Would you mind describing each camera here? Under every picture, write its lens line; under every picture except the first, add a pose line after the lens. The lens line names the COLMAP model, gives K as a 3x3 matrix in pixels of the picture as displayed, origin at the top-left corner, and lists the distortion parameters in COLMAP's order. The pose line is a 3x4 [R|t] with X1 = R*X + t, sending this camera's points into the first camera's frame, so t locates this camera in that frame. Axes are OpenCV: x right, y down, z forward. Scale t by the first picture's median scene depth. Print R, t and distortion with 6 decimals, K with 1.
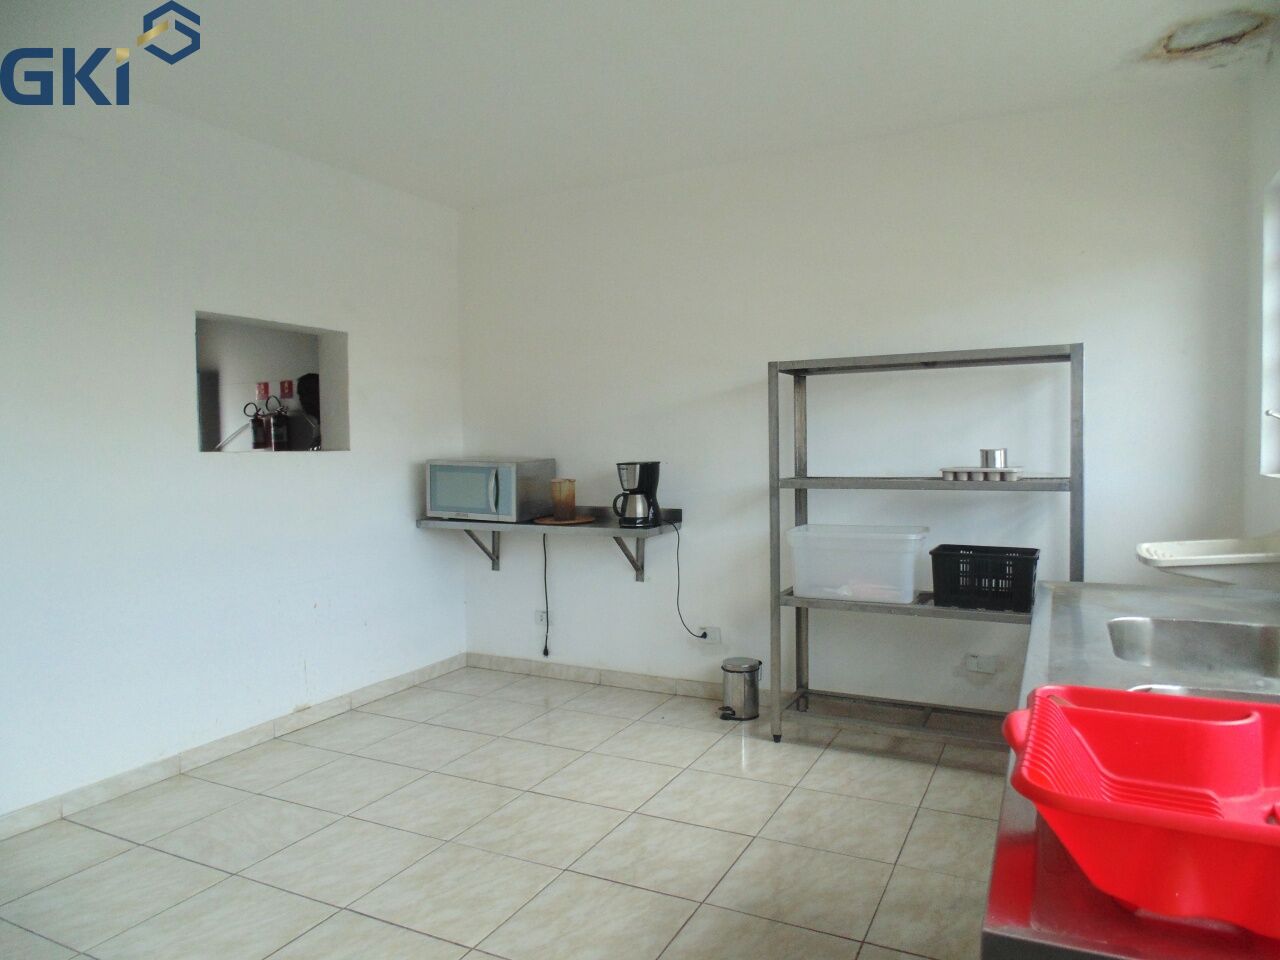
lens RADIAL K [[865.4, 0, 640.7], [0, 865.4, 482.2], [0, 0, 1]] dist [-0.004721, 0.000026]
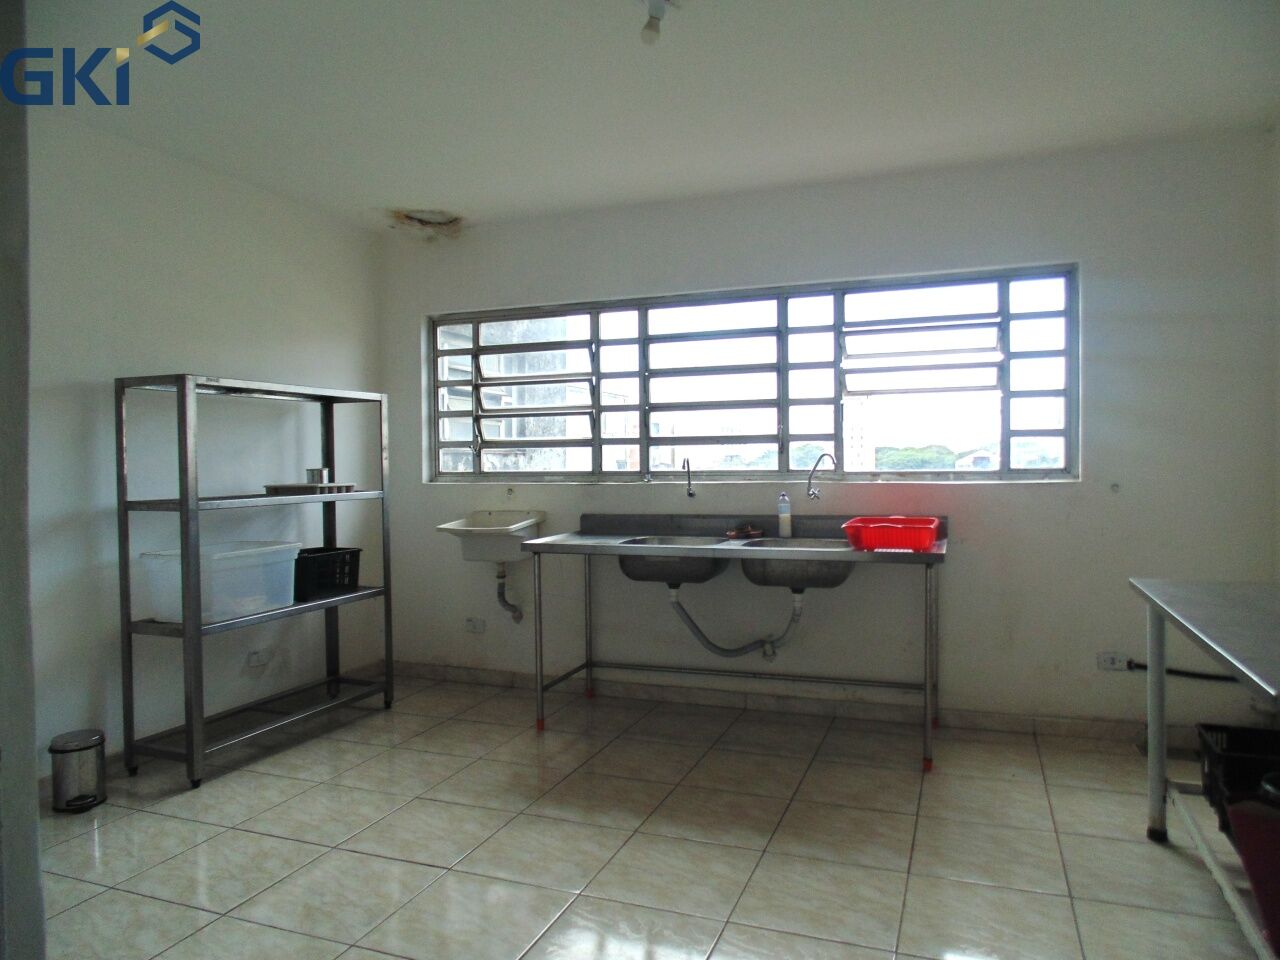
lens RADIAL K [[865.4, 0, 641.4], [0, 865.4, 477.5], [0, 0, 1]] dist [-0.004721, 0.000026]
pose [[-0.092276, -0.006685, 0.995711, -0.908504], [0.061803, 0.998011, 0.012428, -0.012167], [-0.993814, 0.062685, -0.091680, 0.675906]]
